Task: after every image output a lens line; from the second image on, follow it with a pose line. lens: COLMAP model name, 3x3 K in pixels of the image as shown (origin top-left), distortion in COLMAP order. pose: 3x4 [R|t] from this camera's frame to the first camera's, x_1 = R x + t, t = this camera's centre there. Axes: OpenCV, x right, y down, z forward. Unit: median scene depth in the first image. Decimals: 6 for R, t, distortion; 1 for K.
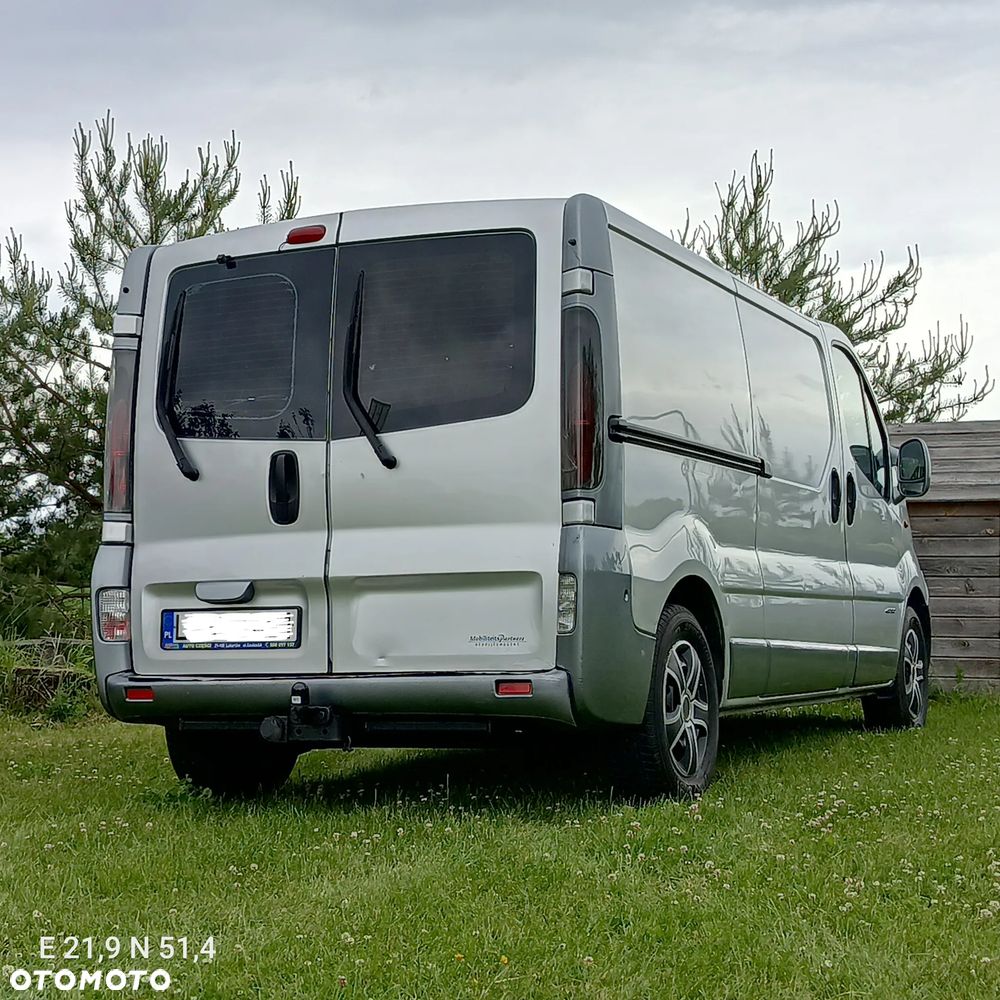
lens RADIAL K [[1851.3, 0, 518.3], [0, 1851.3, 497.6], [0, 0, 1]] dist [0.120520, 0.000000]
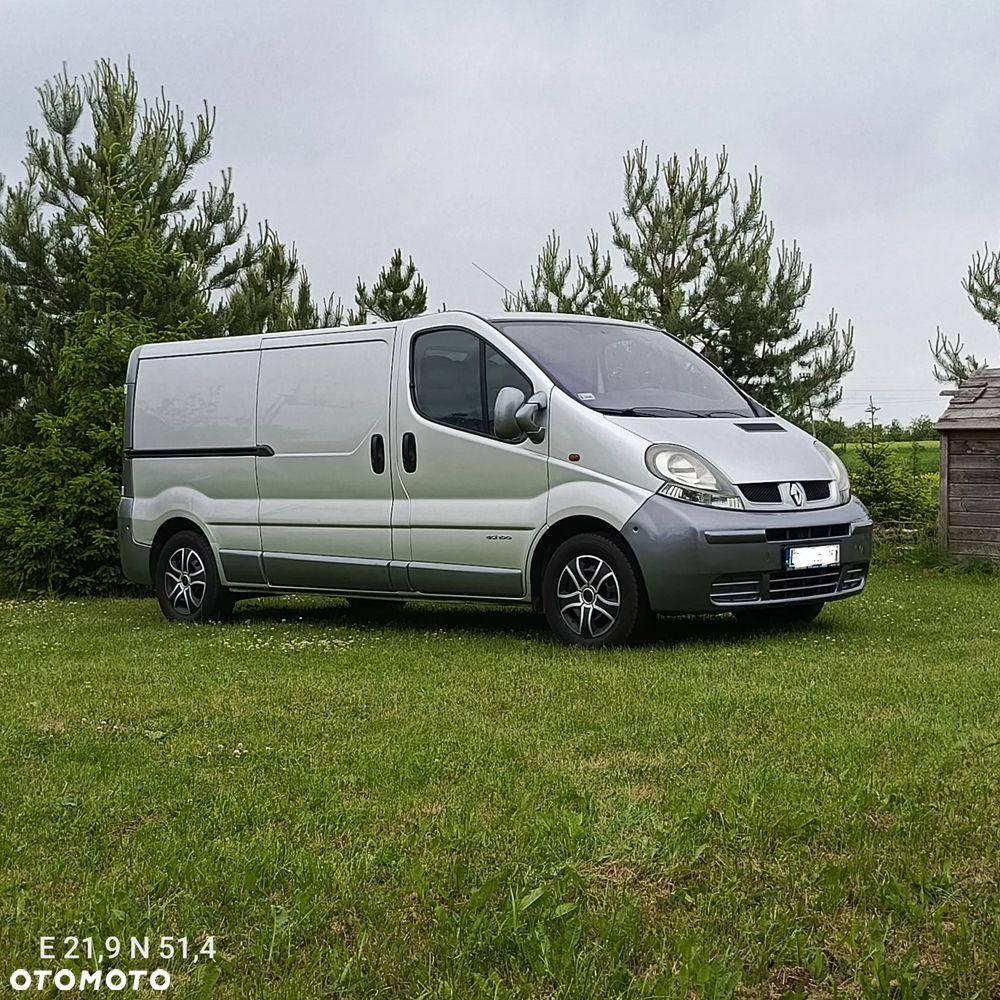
lens RADIAL K [[1851.3, 0, 503.9], [0, 1851.3, 508.4], [0, 0, 1]] dist [0.120520, 0.000000]
pose [[0.824162, 0.007919, -0.566299, 0.860300], [0.041823, 0.996321, 0.074800, -0.070626], [0.564808, -0.085331, 0.820799, -0.410907]]
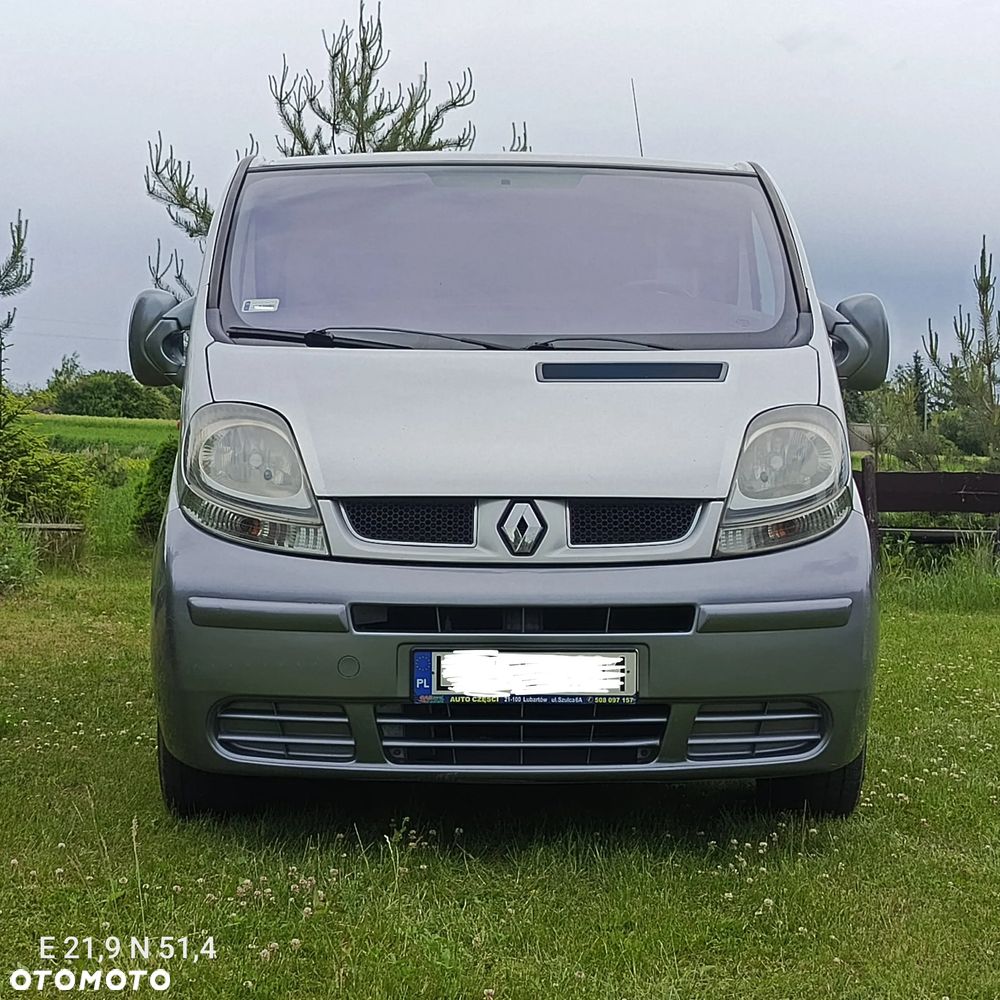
lens RADIAL K [[1851.3, 0, 502.4], [0, 1851.3, 497.2], [0, 0, 1]] dist [0.120520, 0.000000]
pose [[0.192446, 0.061189, -0.979398, 0.844496], [0.042165, 0.996617, 0.070550, -0.031422], [0.980401, -0.054873, 0.189215, 0.484137]]
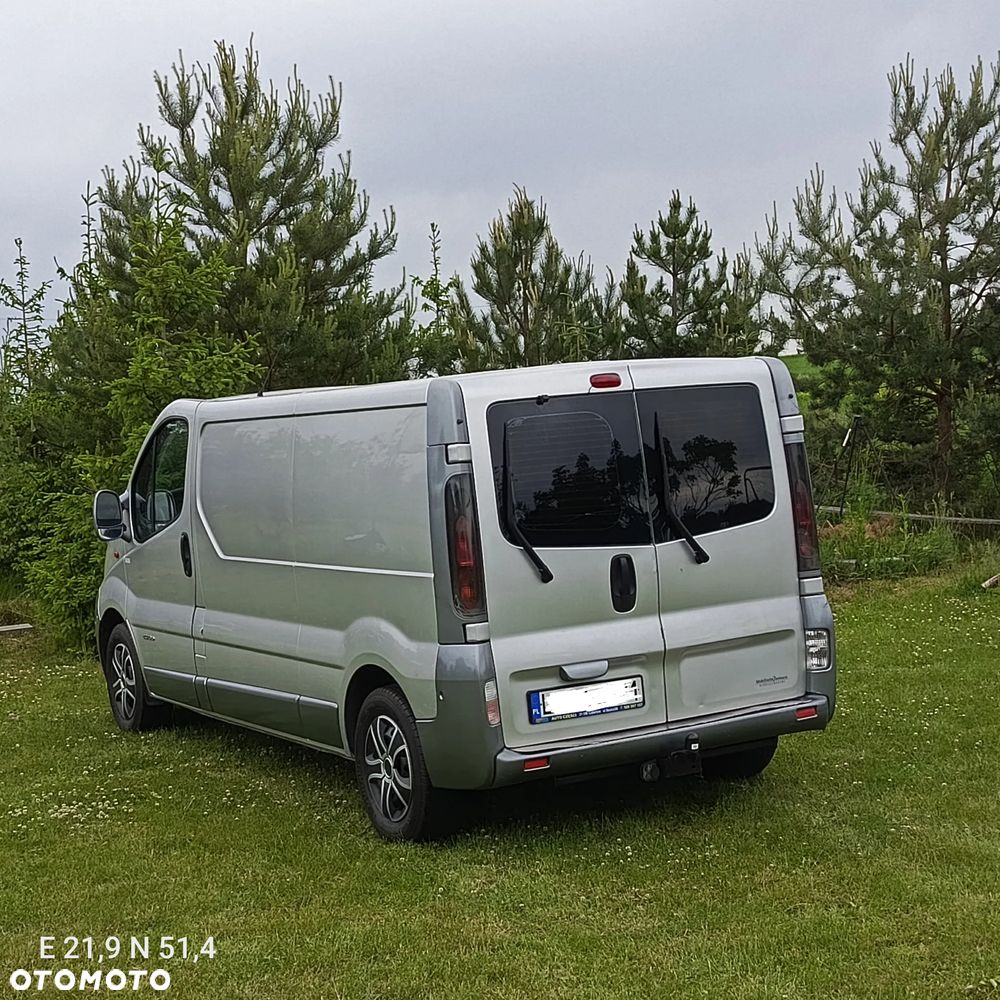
lens RADIAL K [[1851.3, 0, 503.9], [0, 1851.3, 486.6], [0, 0, 1]] dist [0.120520, 0.000000]
pose [[0.617307, 0.021952, -0.786416, 0.992305], [0.098426, 0.989602, 0.104885, -0.147311], [0.780541, -0.142150, 0.608728, 0.054799]]
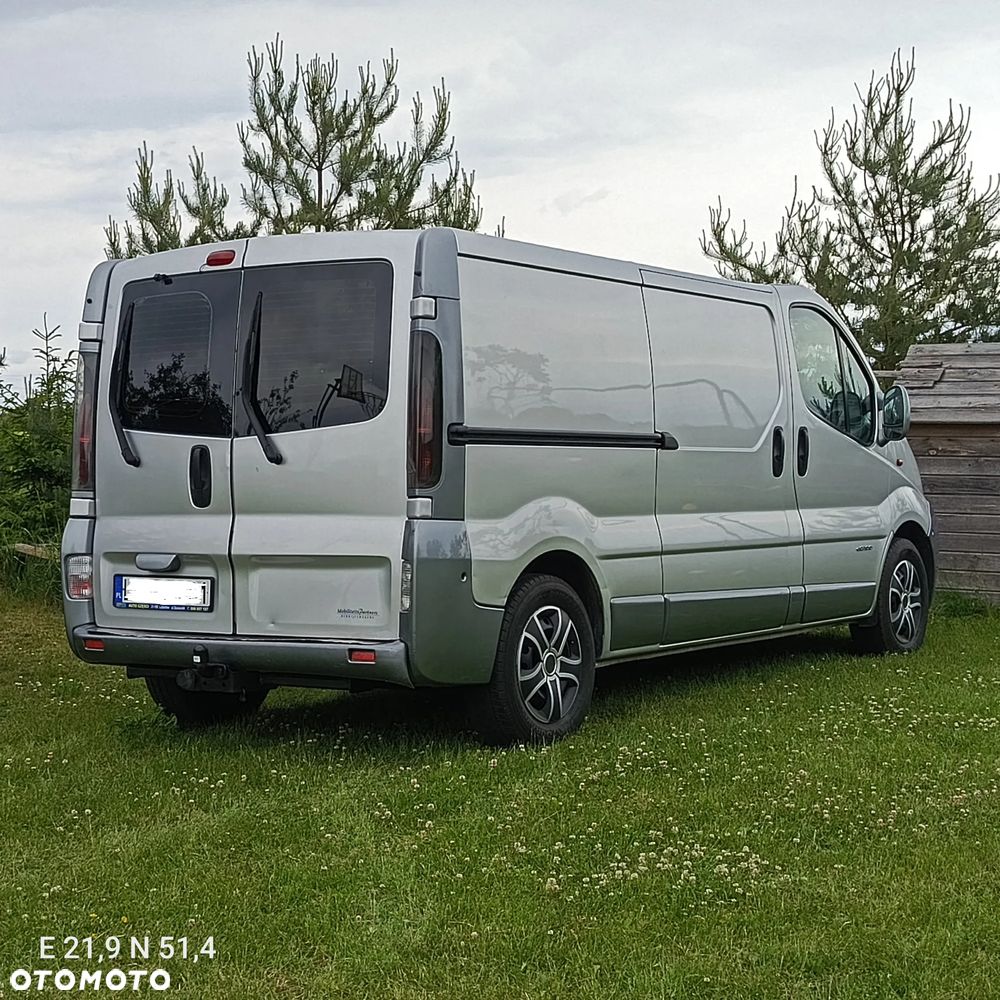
lens RADIAL K [[1851.3, 0, 509.2], [0, 1851.3, 489.7], [0, 0, 1]] dist [0.120520, 0.000000]
pose [[0.984793, 0.007397, -0.173572, 0.173226], [0.006947, 0.996617, 0.081889, -0.058656], [0.173590, -0.081849, 0.981411, -0.082692]]
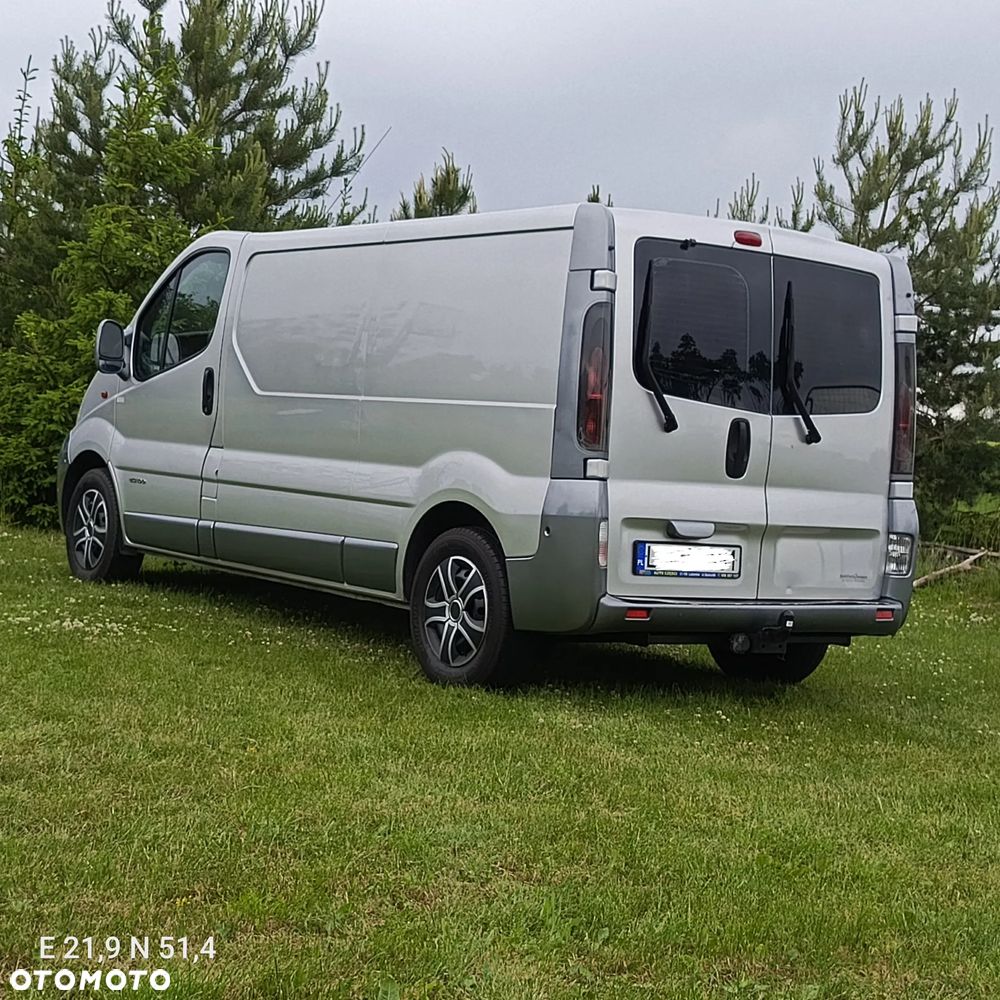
lens RADIAL K [[1851.3, 0, 500.0], [0, 1851.3, 494.9], [0, 0, 1]] dist [0.120520, 0.000000]
pose [[0.699358, 0.105559, -0.706934, 0.873321], [-0.058603, 0.994173, 0.090474, -0.061053], [0.712365, -0.021845, 0.701469, -0.036691]]
